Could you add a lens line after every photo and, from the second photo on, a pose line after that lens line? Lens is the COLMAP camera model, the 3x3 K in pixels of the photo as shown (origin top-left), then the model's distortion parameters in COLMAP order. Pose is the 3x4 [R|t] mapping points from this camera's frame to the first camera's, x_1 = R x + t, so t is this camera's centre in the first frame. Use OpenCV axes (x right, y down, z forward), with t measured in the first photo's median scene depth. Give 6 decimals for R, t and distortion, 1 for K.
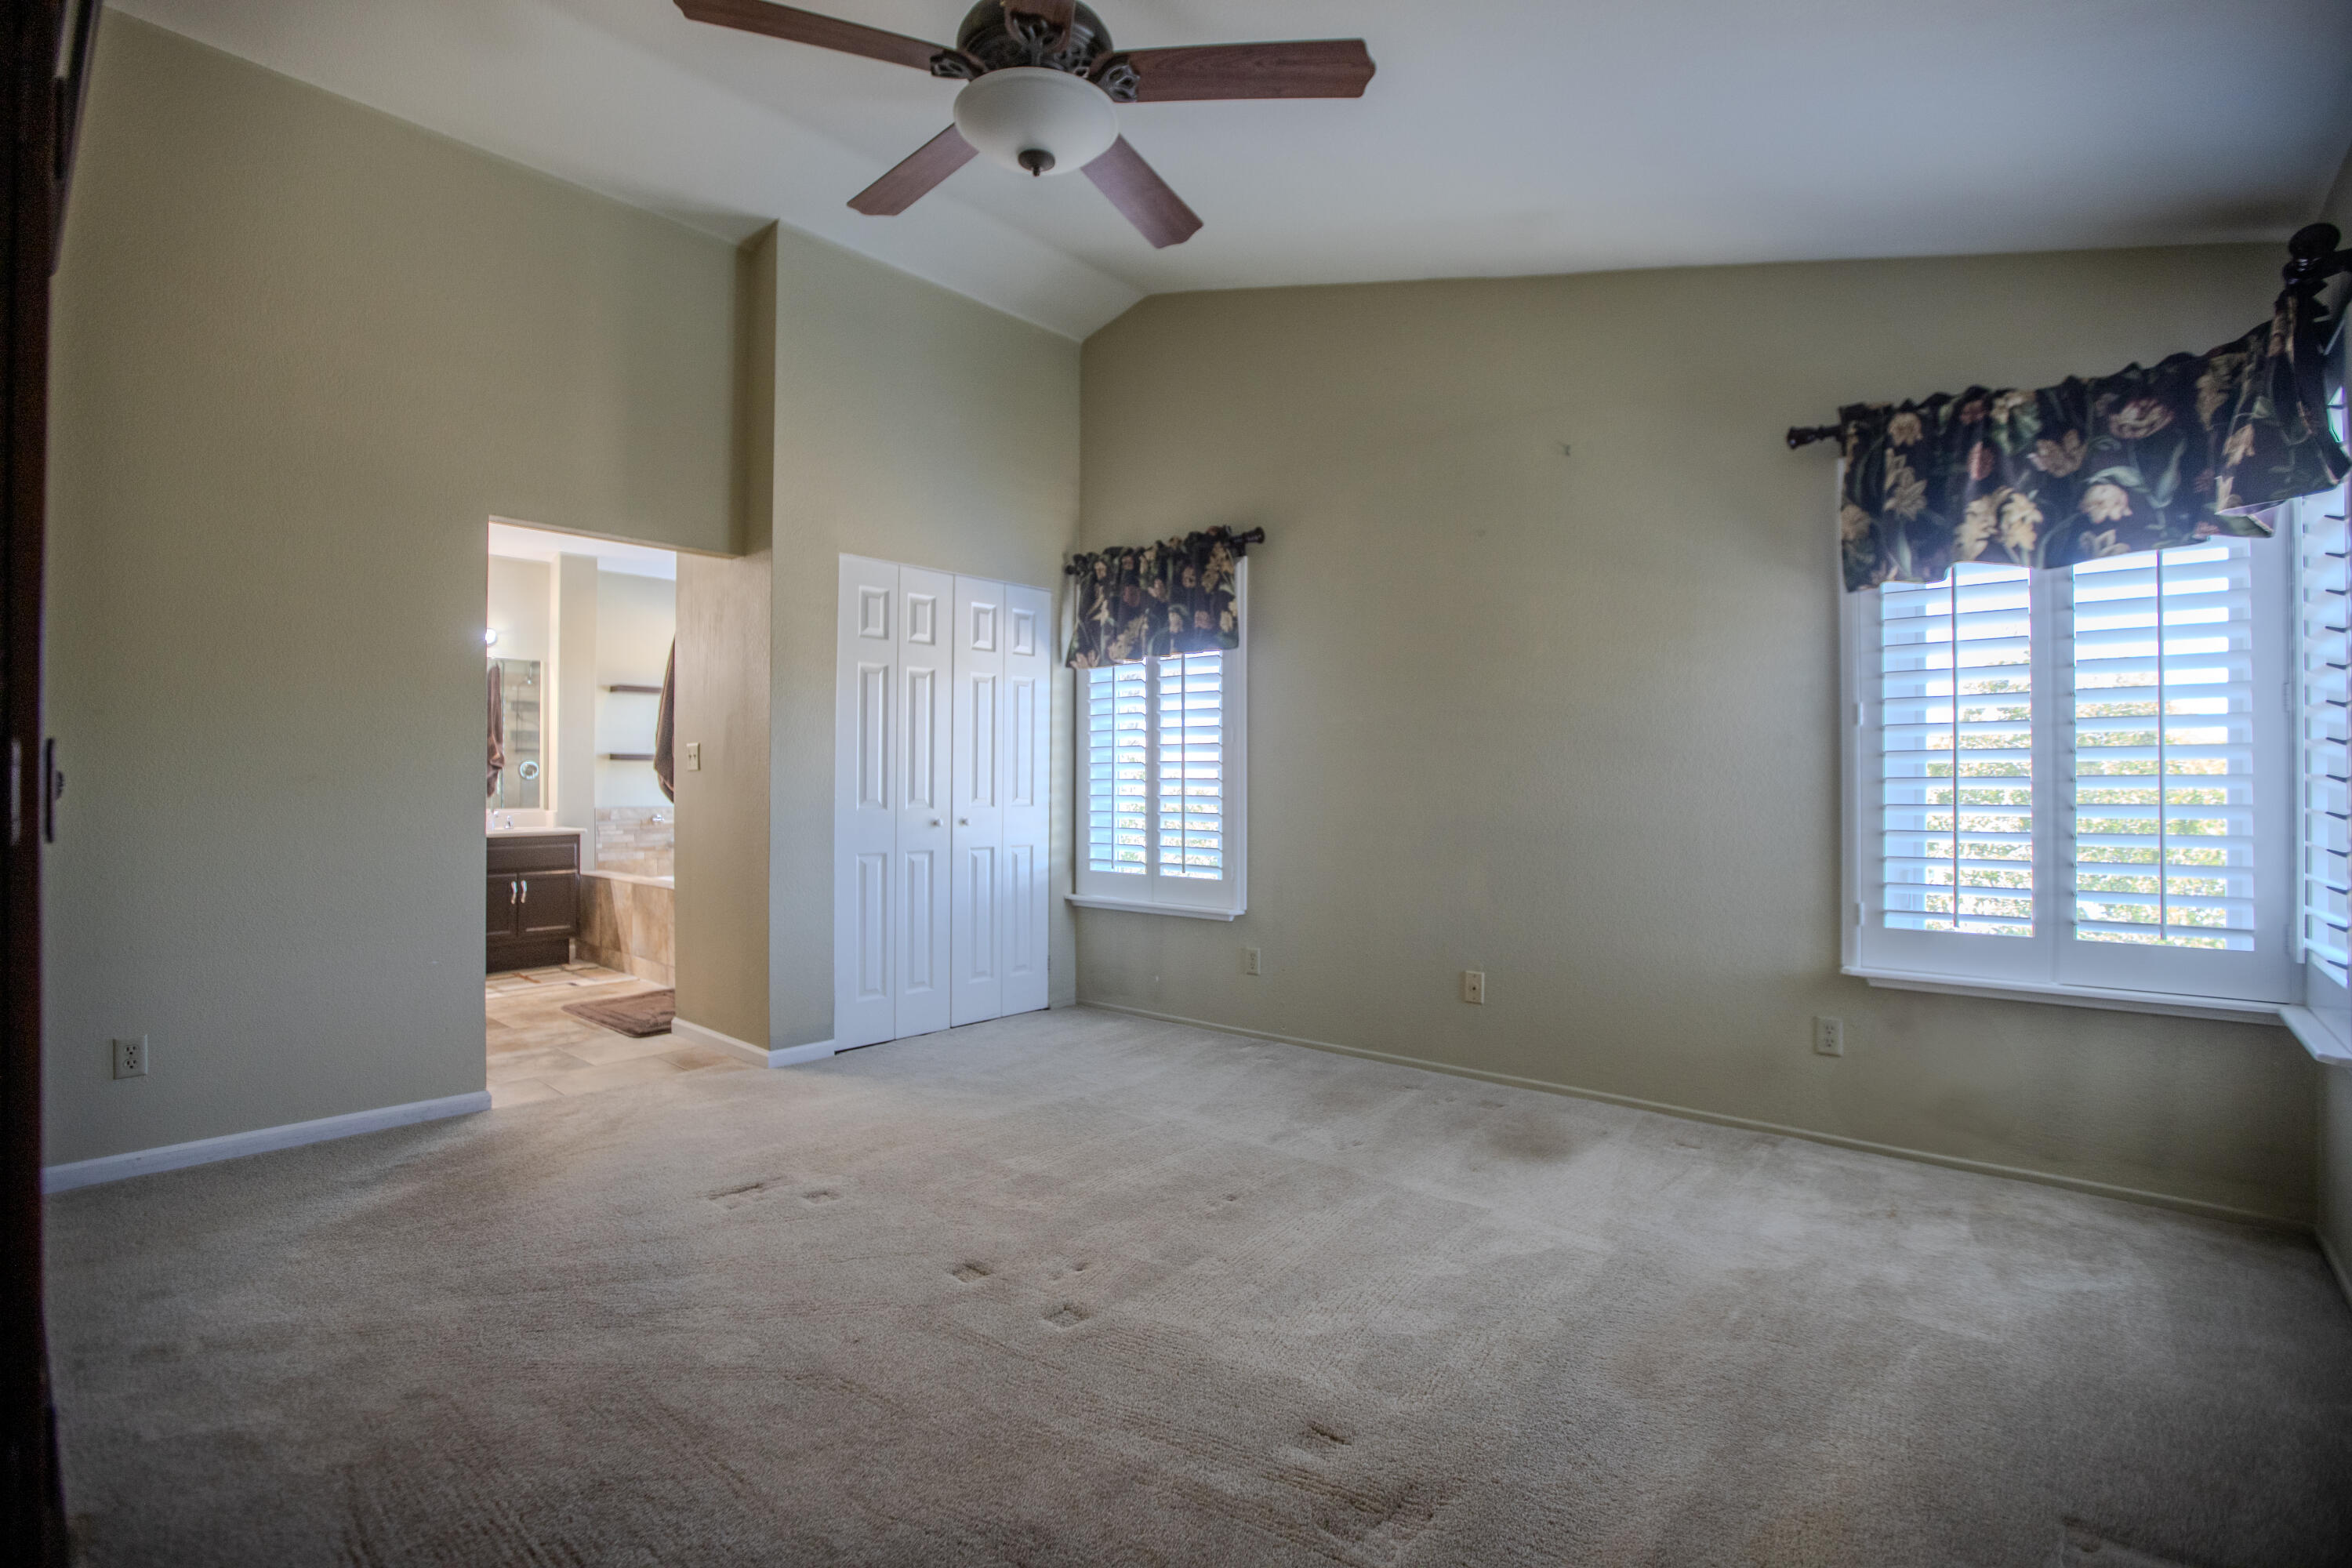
lens RADIAL K [[1099.0, 0, 1179.6], [0, 1099.0, 776.5], [0, 0, 1]] dist [-0.002259, 0.001430]
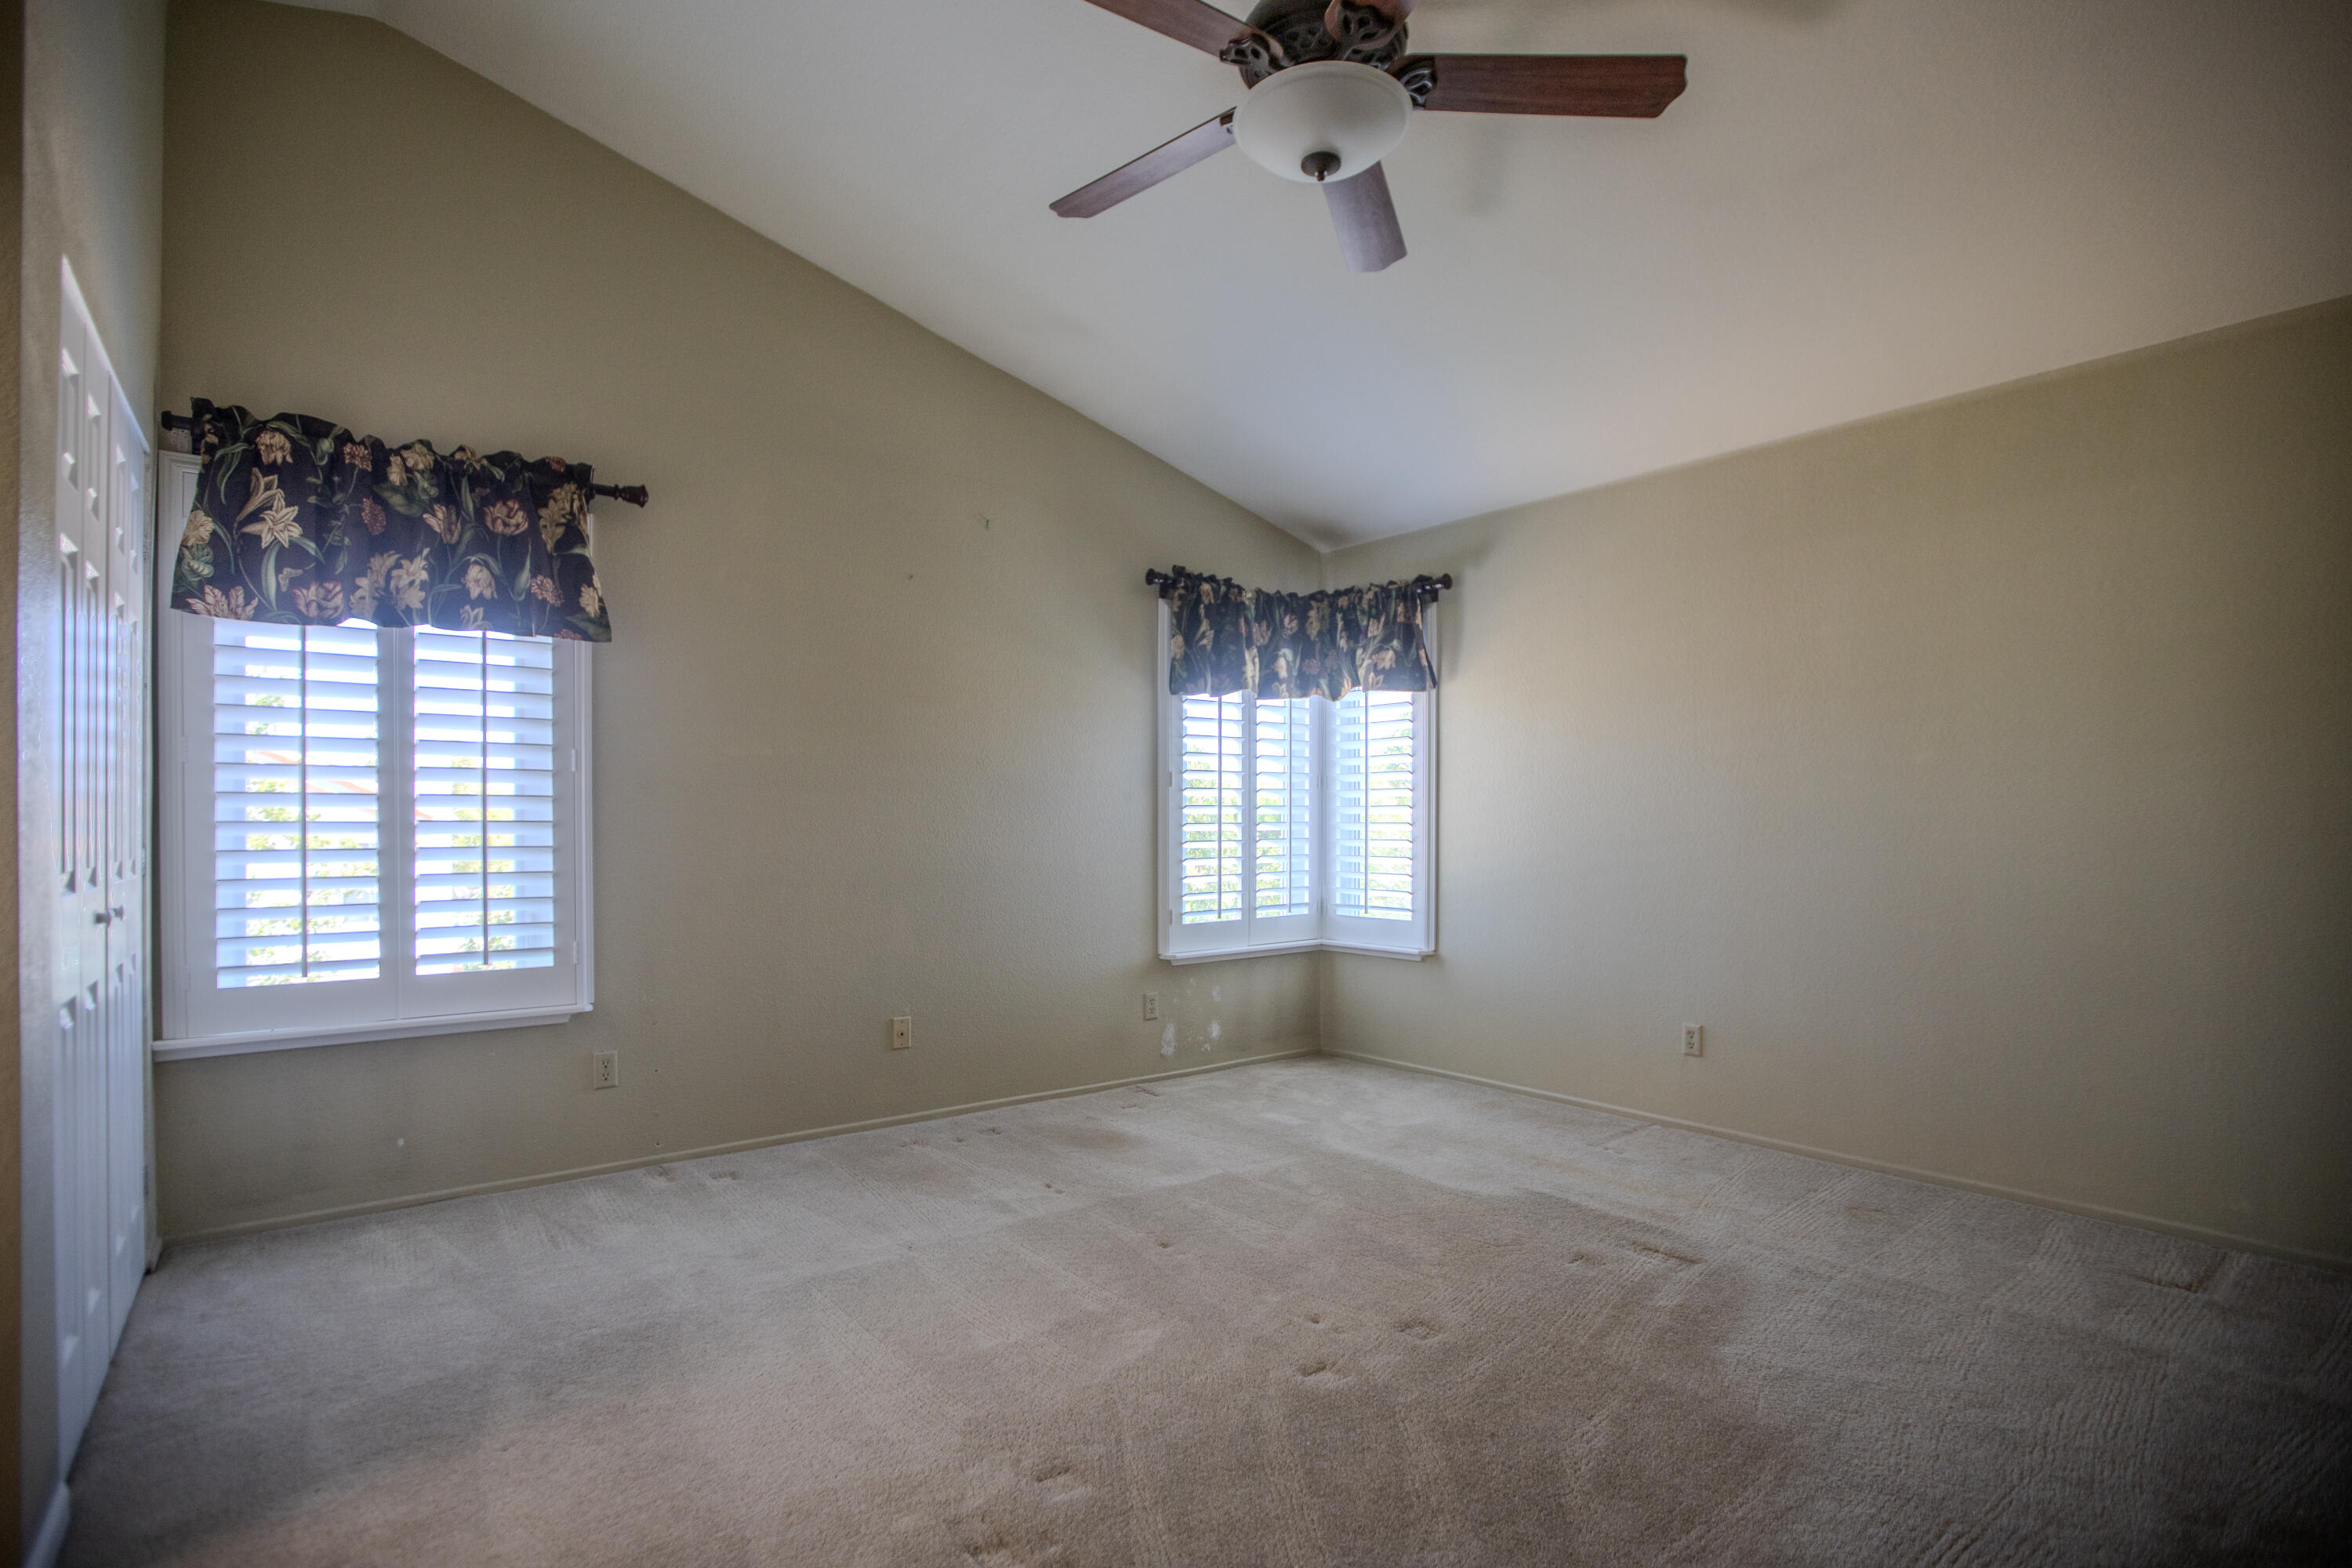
lens RADIAL K [[1099.0, 0, 1158.6], [0, 1099.0, 833.6], [0, 0, 1]] dist [-0.002259, 0.001430]
pose [[0.234484, -0.007166, 0.972094, -0.638889], [-0.003472, 0.999960, 0.008209, 0.002798], [-0.972114, -0.005300, 0.234450, 0.539296]]
